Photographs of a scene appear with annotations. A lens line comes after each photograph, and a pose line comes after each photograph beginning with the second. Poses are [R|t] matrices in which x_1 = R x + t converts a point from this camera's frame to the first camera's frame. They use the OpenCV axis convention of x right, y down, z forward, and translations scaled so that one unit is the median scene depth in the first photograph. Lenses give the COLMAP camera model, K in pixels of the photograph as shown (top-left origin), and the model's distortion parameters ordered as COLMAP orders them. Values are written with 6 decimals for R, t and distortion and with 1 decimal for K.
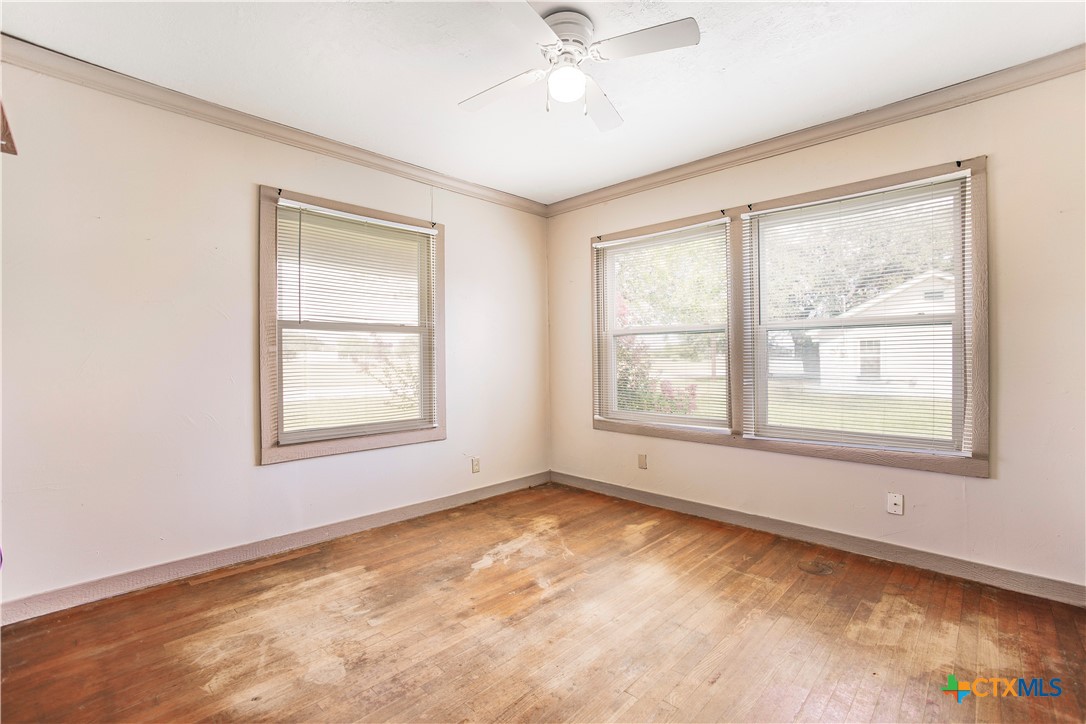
lens RADIAL K [[477.9, 0, 549.9], [0, 477.9, 359.0], [0, 0, 1]] dist [-0.025508, 0.008271]
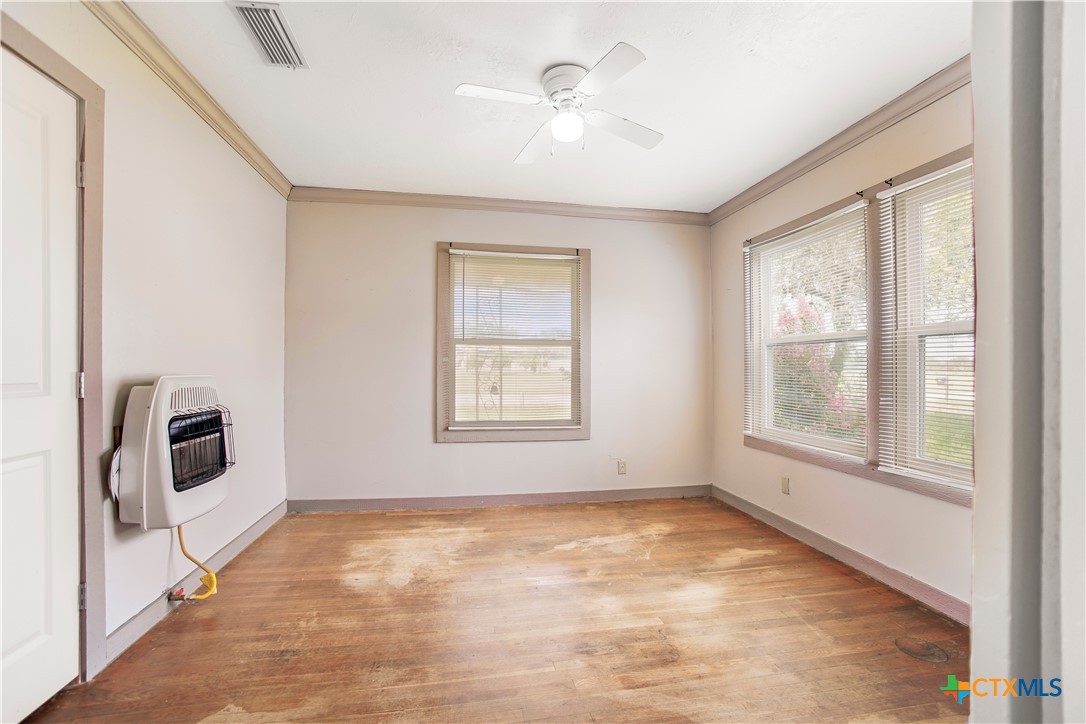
lens RADIAL K [[477.9, 0, 539.4], [0, 477.9, 360.3], [0, 0, 1]] dist [-0.025508, 0.008271]
pose [[0.815404, -0.001457, -0.578891, 0.426527], [-0.004423, 0.999952, -0.008747, -0.012381], [0.578876, 0.009693, 0.815358, 0.011381]]
